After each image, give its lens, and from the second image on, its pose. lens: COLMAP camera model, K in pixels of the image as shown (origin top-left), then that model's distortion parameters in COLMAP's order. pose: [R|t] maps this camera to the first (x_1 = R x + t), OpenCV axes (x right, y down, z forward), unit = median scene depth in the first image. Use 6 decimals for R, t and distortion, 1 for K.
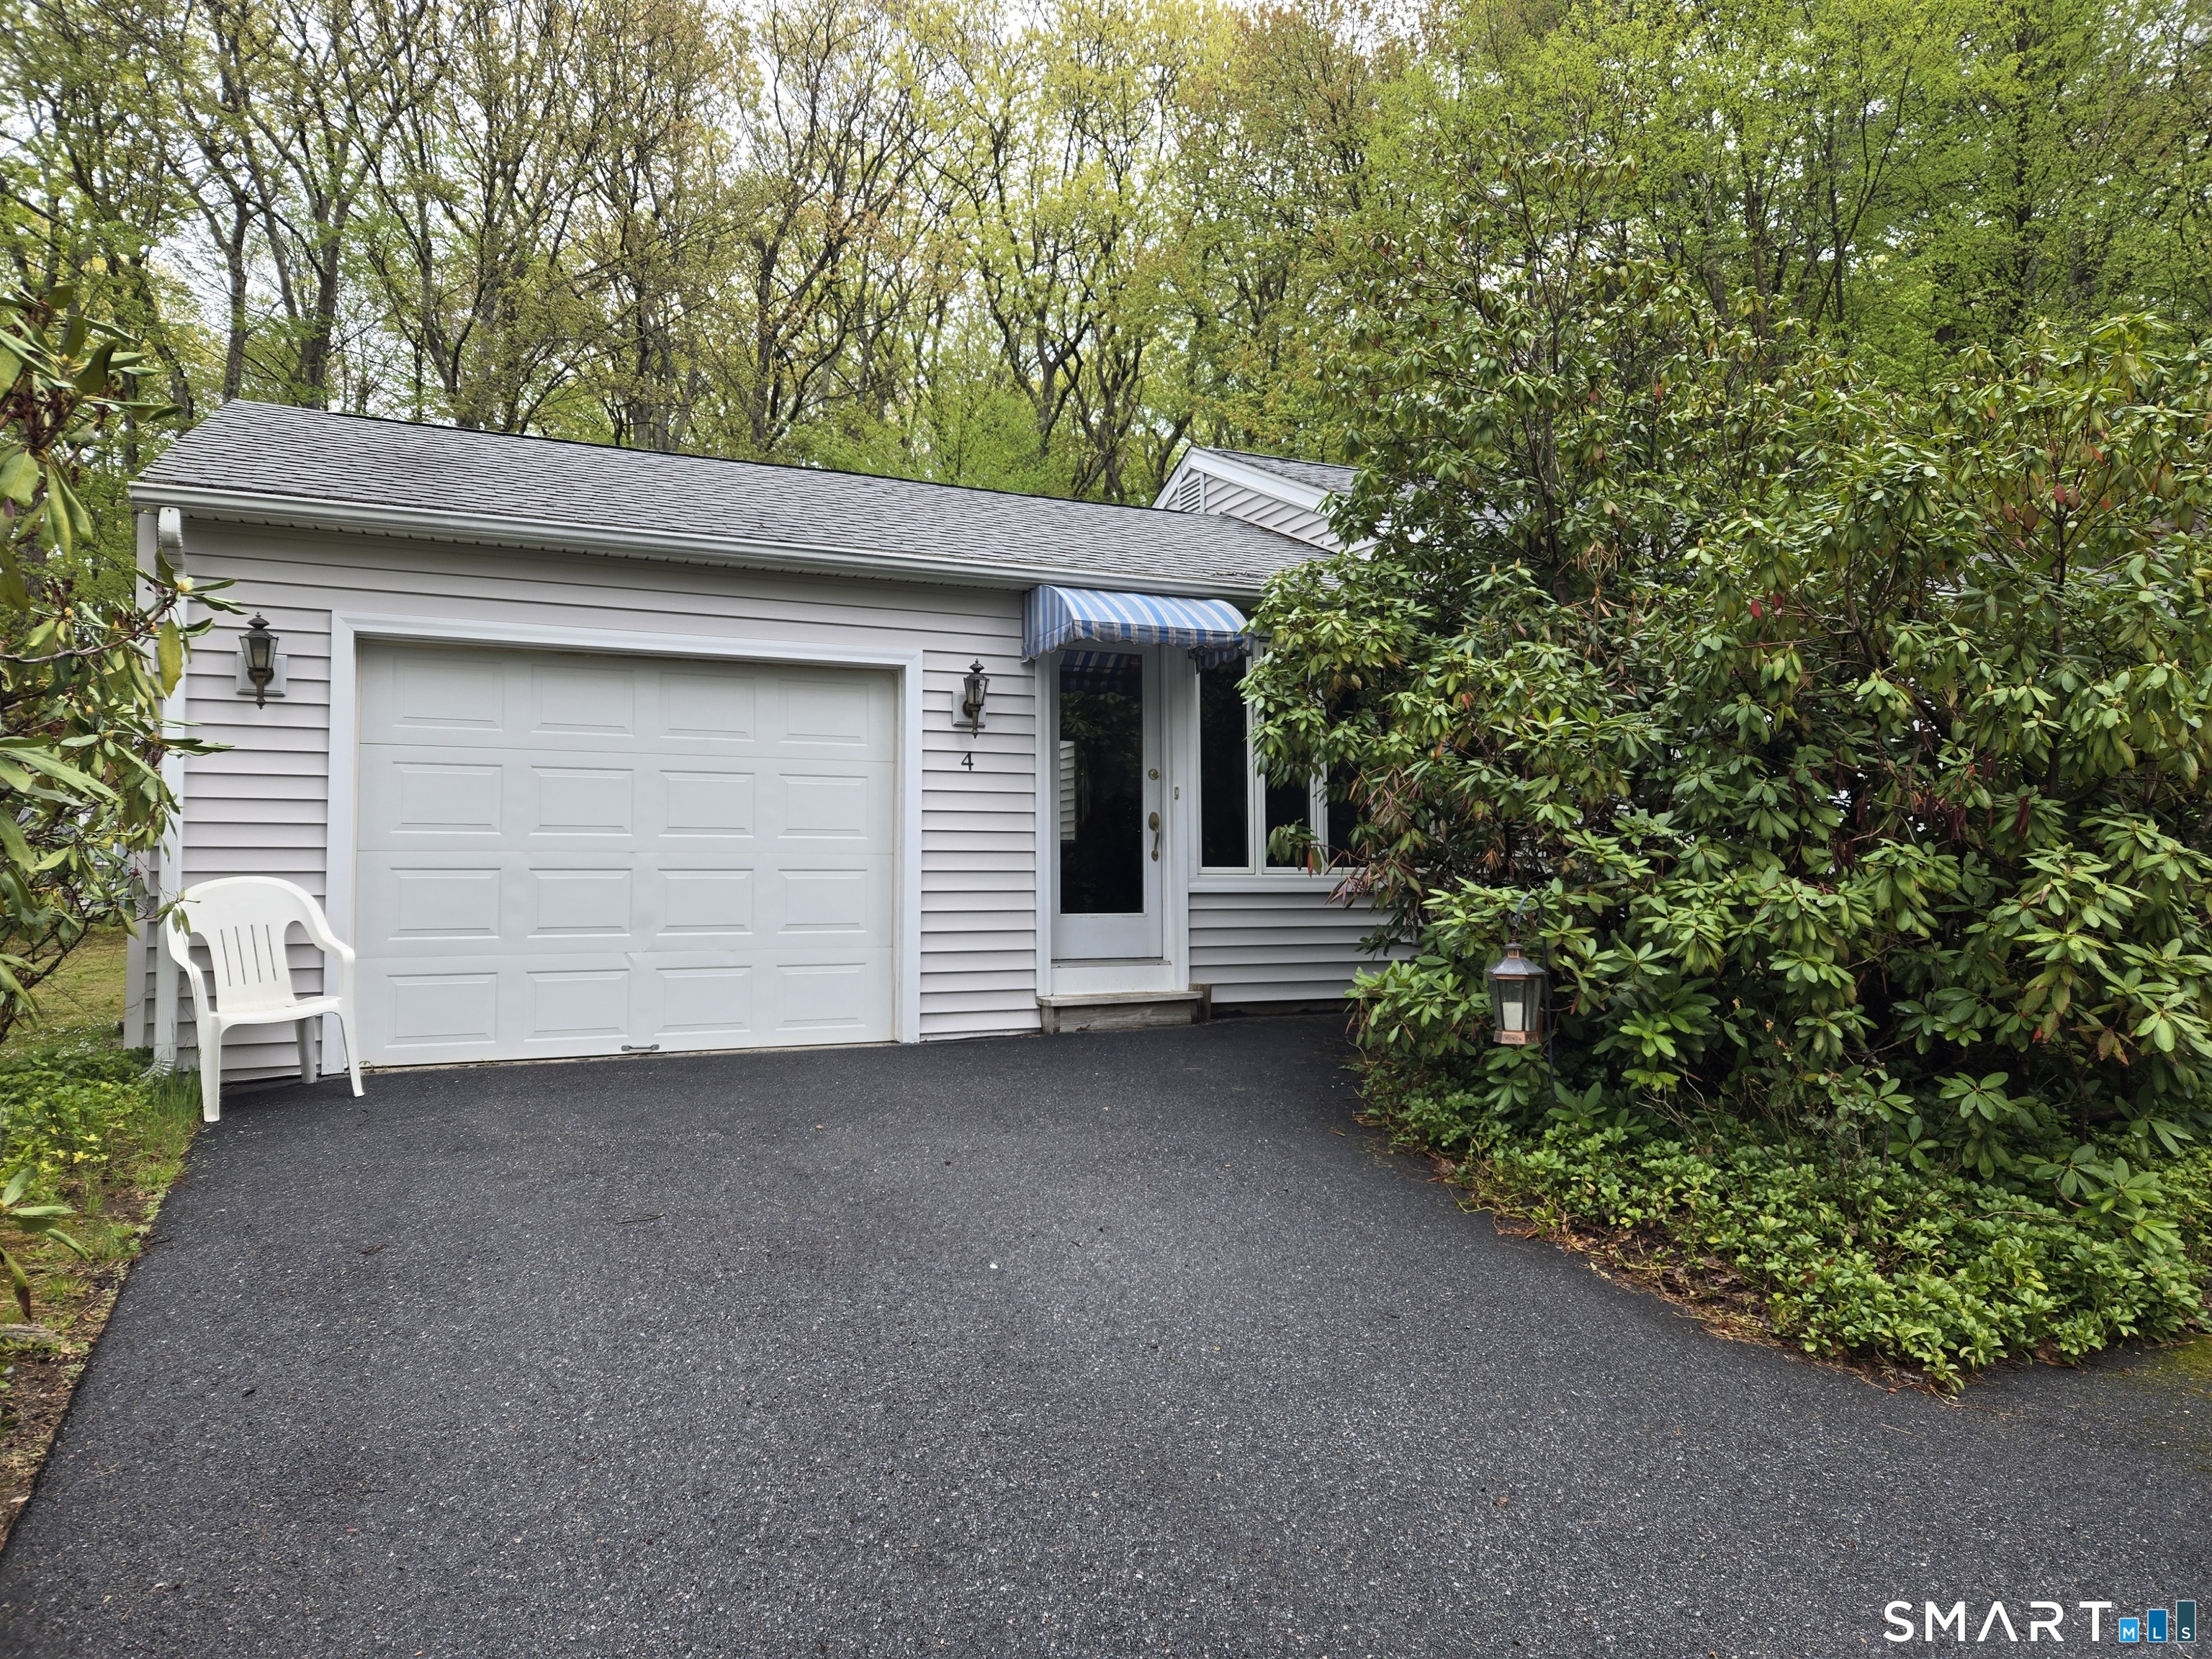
lens RADIAL K [[1470.5, 0, 1142.8], [0, 1470.5, 804.7], [0, 0, 1]] dist [0.082179, -0.064333]
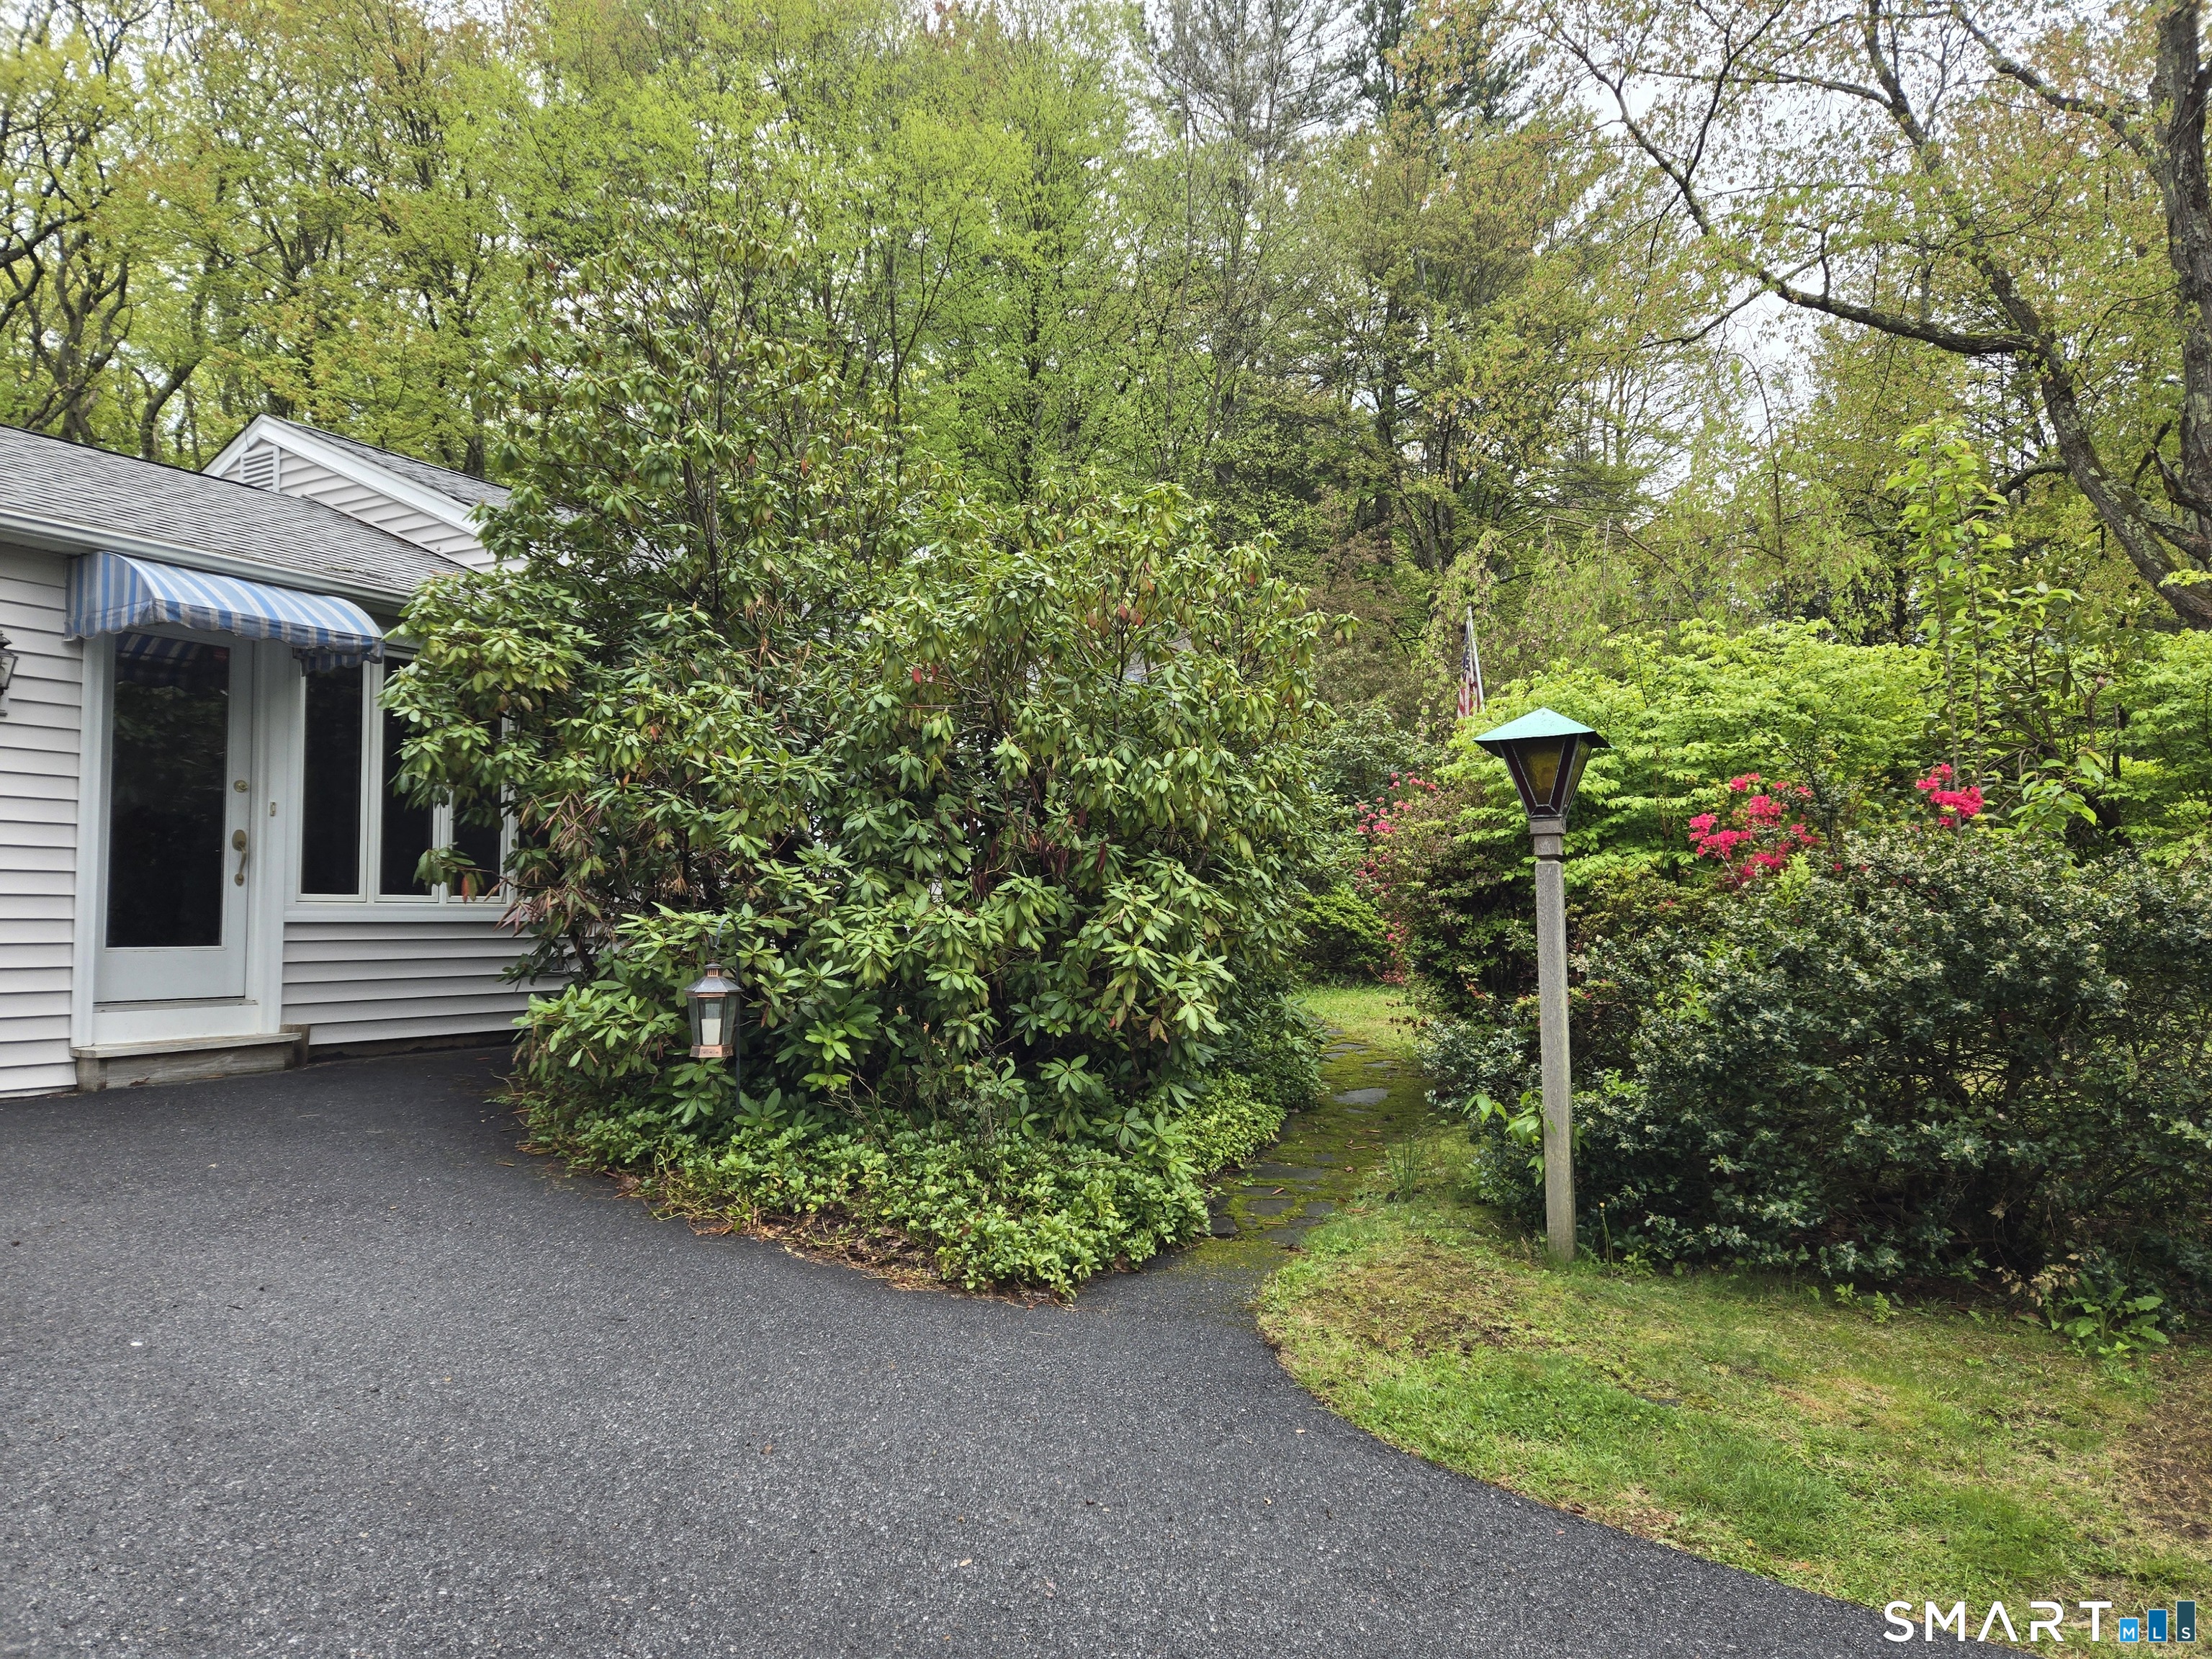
lens RADIAL K [[1460.8, 0, 1112.7], [0, 1460.8, 836.5], [0, 0, 1]] dist [0.097899, -0.069250]
pose [[0.818042, 0.036331, 0.574009, -0.126283], [-0.033526, 0.999318, -0.015471, 0.008679], [-0.574180, -0.006588, 0.818702, -0.037097]]
